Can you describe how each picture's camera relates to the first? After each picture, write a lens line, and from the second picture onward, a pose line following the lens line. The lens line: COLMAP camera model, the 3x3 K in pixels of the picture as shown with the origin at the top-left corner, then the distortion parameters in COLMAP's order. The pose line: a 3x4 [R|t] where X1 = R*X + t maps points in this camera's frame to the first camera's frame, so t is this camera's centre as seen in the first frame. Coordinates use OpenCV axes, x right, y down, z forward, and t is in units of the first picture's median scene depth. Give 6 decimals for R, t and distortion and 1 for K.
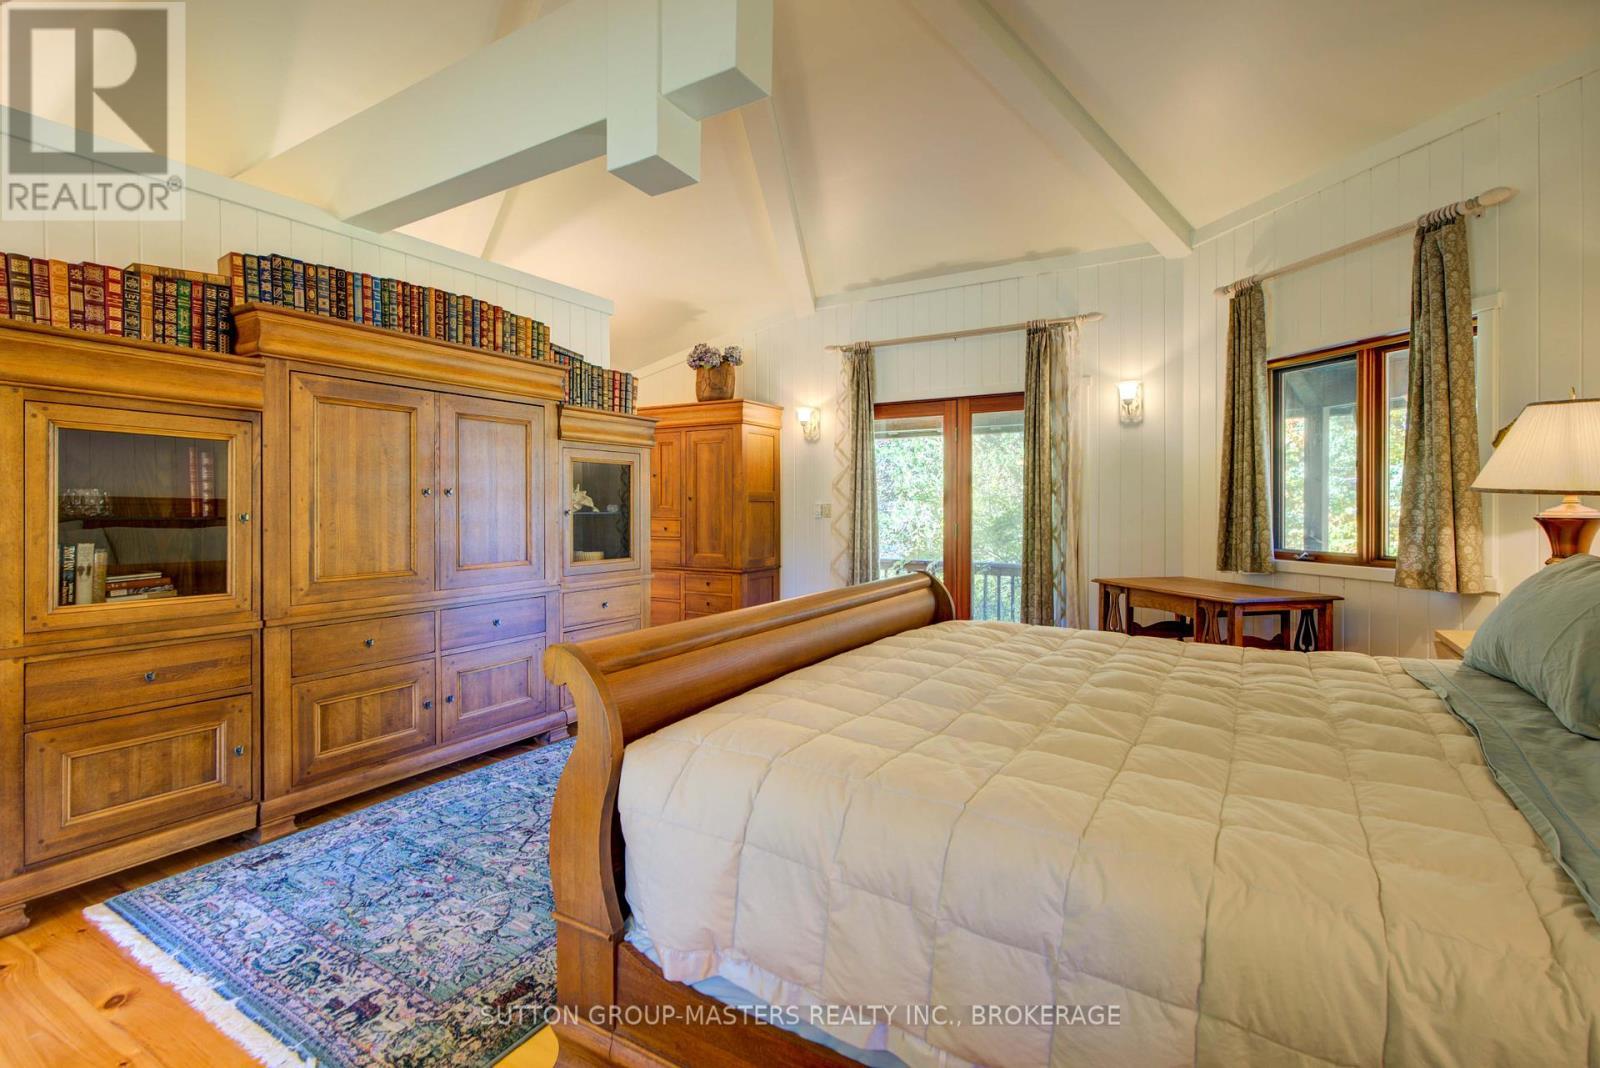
lens RADIAL K [[742.3, 0, 808.5], [0, 742.3, 528.1], [0, 0, 1]] dist [-0.008443, 0.004308]
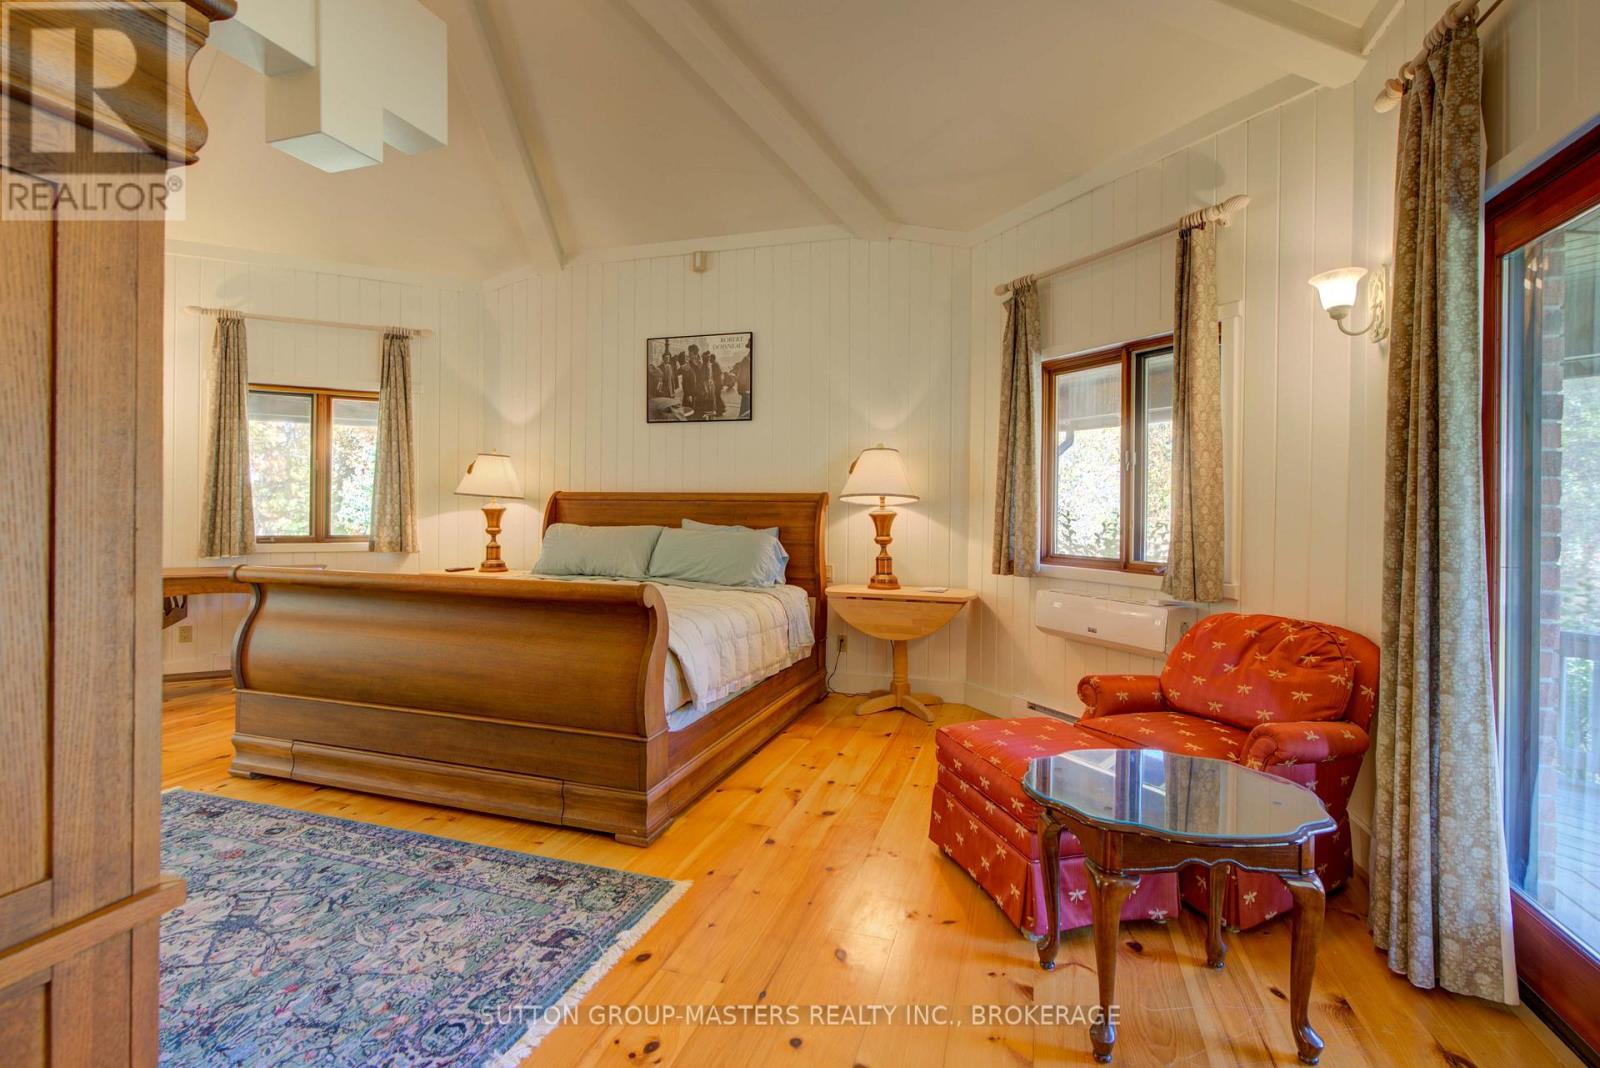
lens RADIAL K [[742.3, 0, 801.2], [0, 742.3, 517.1], [0, 0, 1]] dist [-0.008443, 0.004308]
pose [[-0.231011, -0.012079, 0.972876, -0.888757], [0.017035, 0.999719, 0.016457, -0.007257], [-0.972802, 0.020375, -0.230741, 0.437789]]
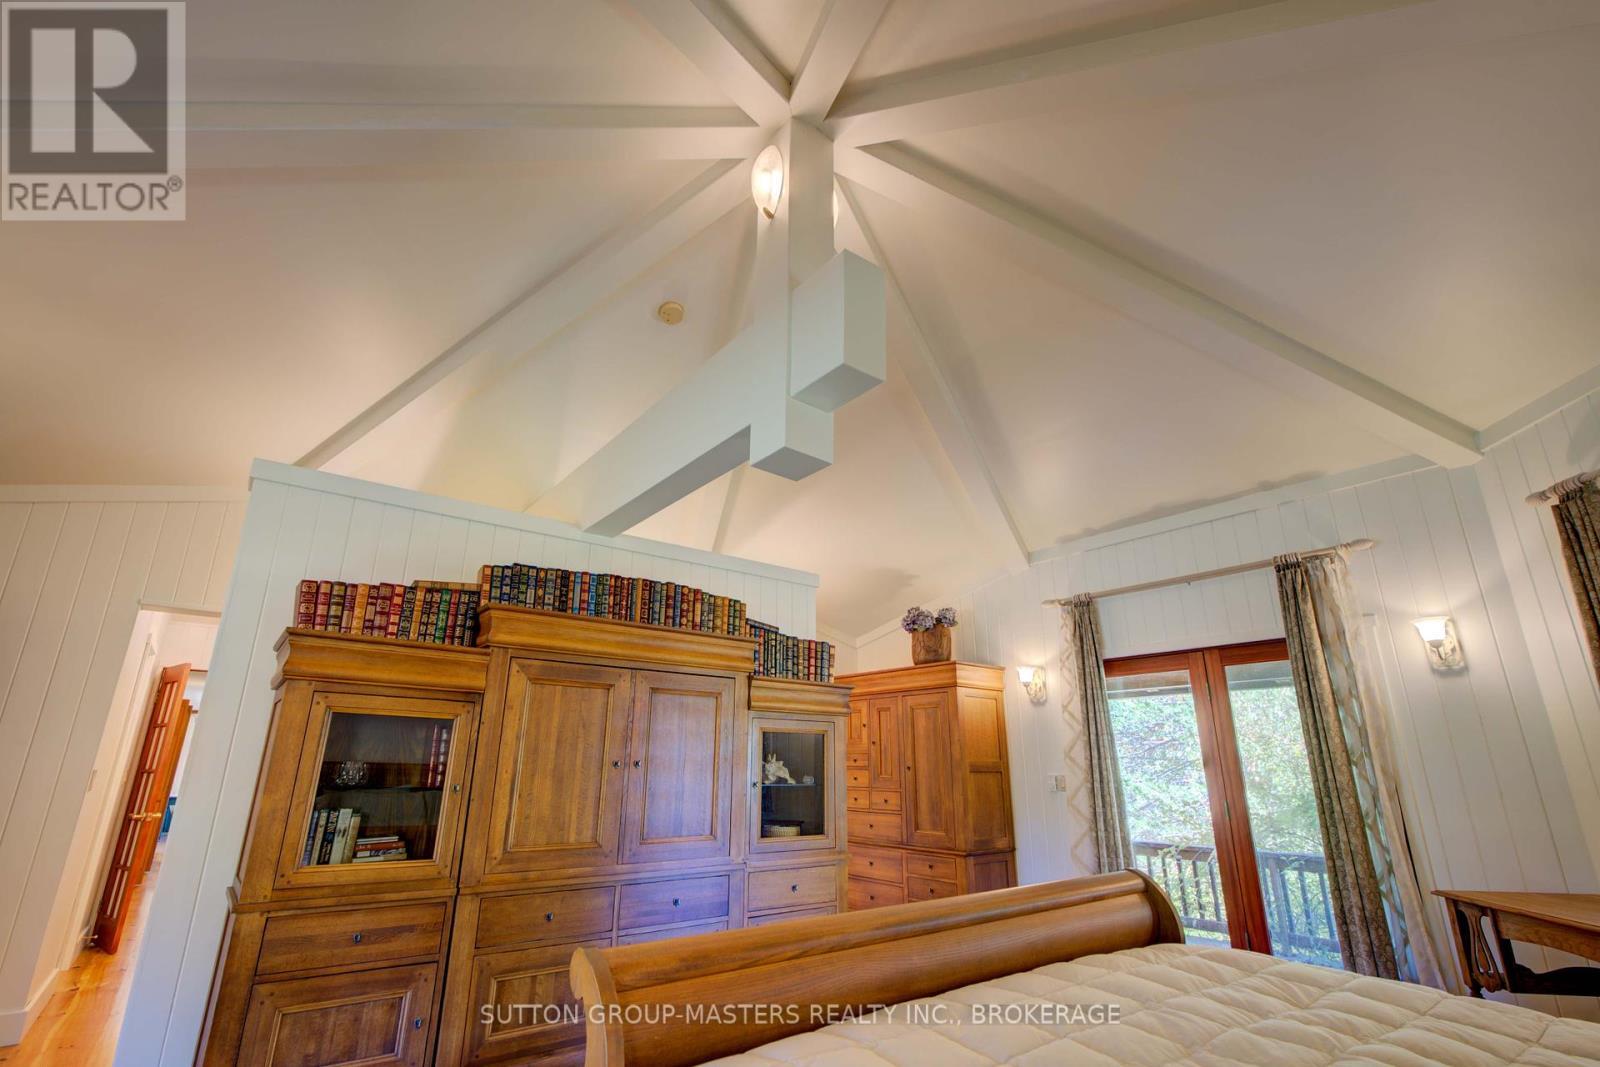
lens RADIAL K [[742.3, 0, 796.3], [0, 742.3, 548.0], [0, 0, 1]] dist [-0.008443, 0.004308]
pose [[0.932526, -0.096075, -0.348087, 0.112169], [-0.019002, 0.949566, -0.312992, -0.013359], [0.360602, 0.298488, 0.883669, 0.054163]]
